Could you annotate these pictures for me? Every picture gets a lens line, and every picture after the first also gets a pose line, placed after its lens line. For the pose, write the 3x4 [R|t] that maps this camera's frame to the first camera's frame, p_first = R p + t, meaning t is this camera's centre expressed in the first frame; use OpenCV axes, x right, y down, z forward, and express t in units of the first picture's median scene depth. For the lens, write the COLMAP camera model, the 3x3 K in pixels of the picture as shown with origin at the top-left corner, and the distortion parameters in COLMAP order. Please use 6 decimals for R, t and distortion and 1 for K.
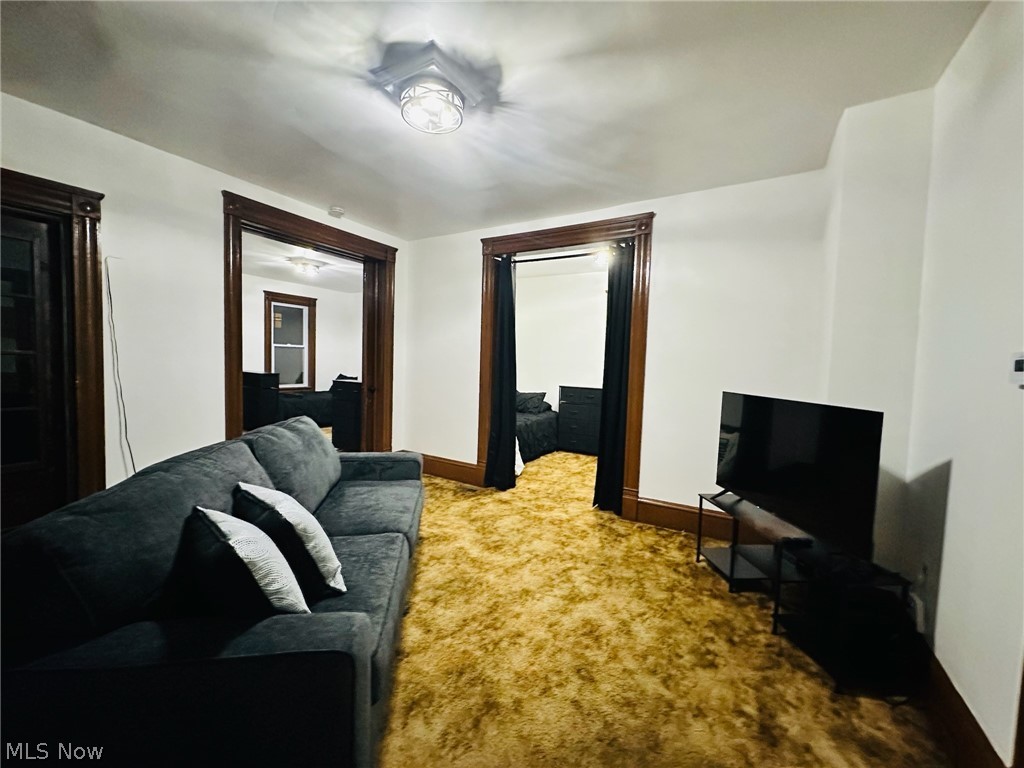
lens RADIAL K [[411.2, 0, 511.0], [0, 411.2, 384.2], [0, 0, 1]] dist [-0.001384, 0.000173]
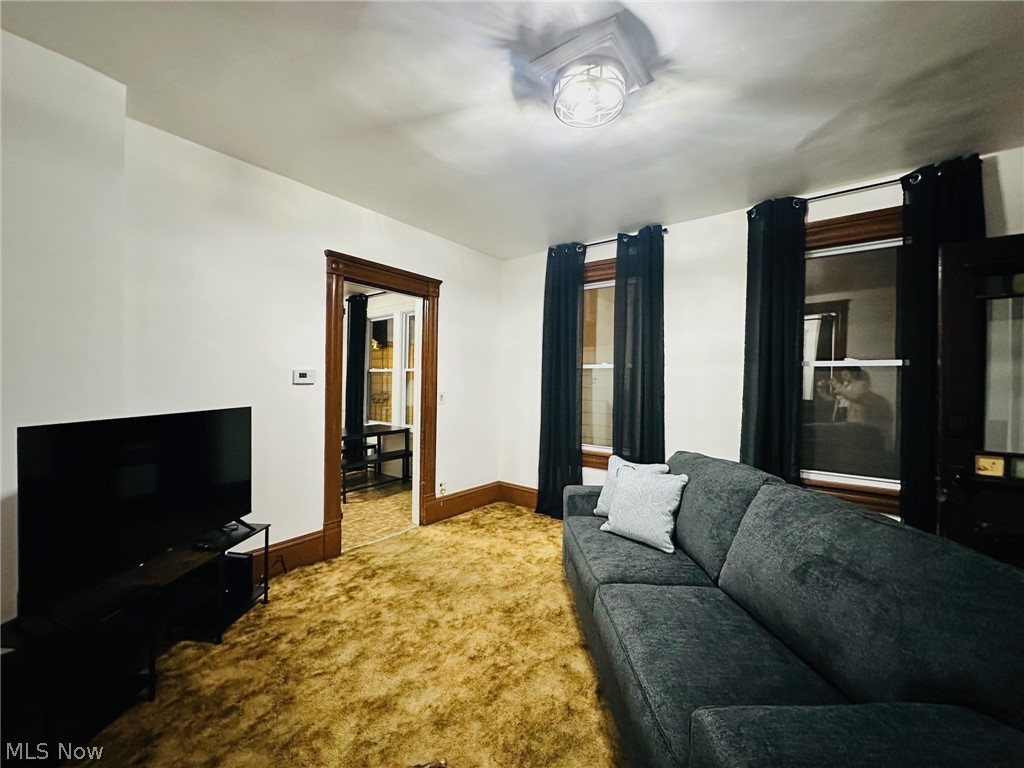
lens RADIAL K [[411.2, 0, 512.5], [0, 411.2, 384.5], [0, 0, 1]] dist [-0.001384, 0.000173]
pose [[-0.992461, -0.045591, 0.113769, -0.140537], [-0.037438, 0.996644, 0.072797, -0.111033], [-0.116706, 0.067989, -0.990837, 1.706033]]
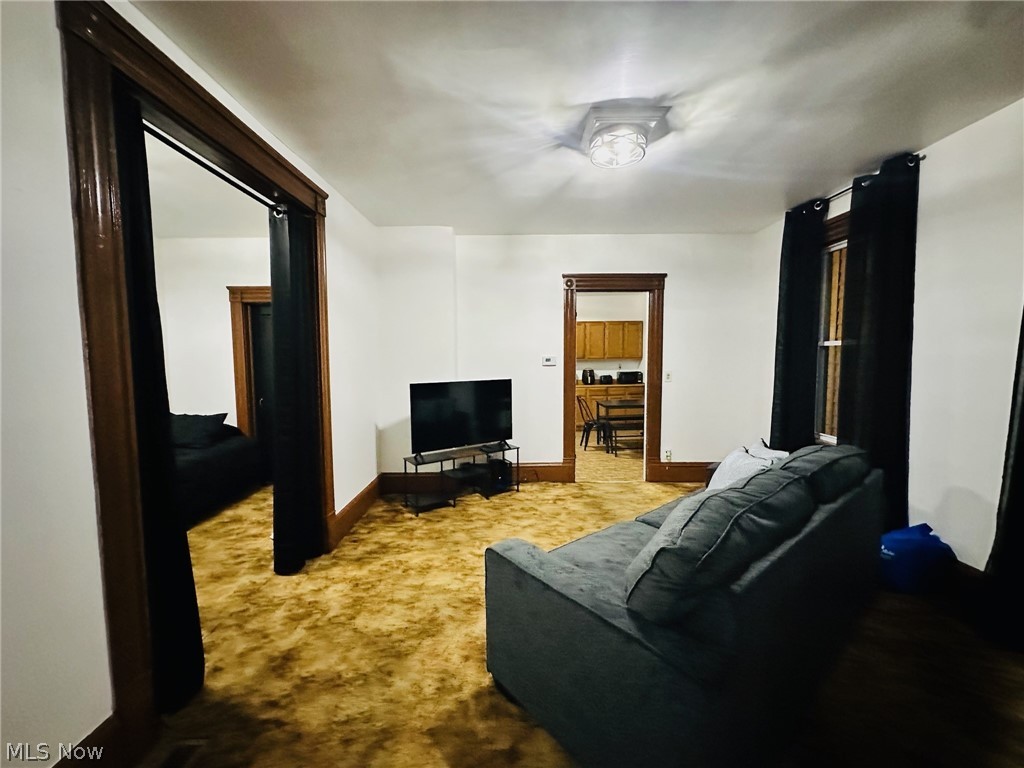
lens RADIAL K [[411.2, 0, 510.6], [0, 411.2, 386.0], [0, 0, 1]] dist [-0.001384, 0.000173]
pose [[-0.517595, -0.089292, 0.850954, -0.946338], [0.042620, 0.990615, 0.129870, -0.163020], [-0.854564, 0.103488, -0.508931, 1.690499]]
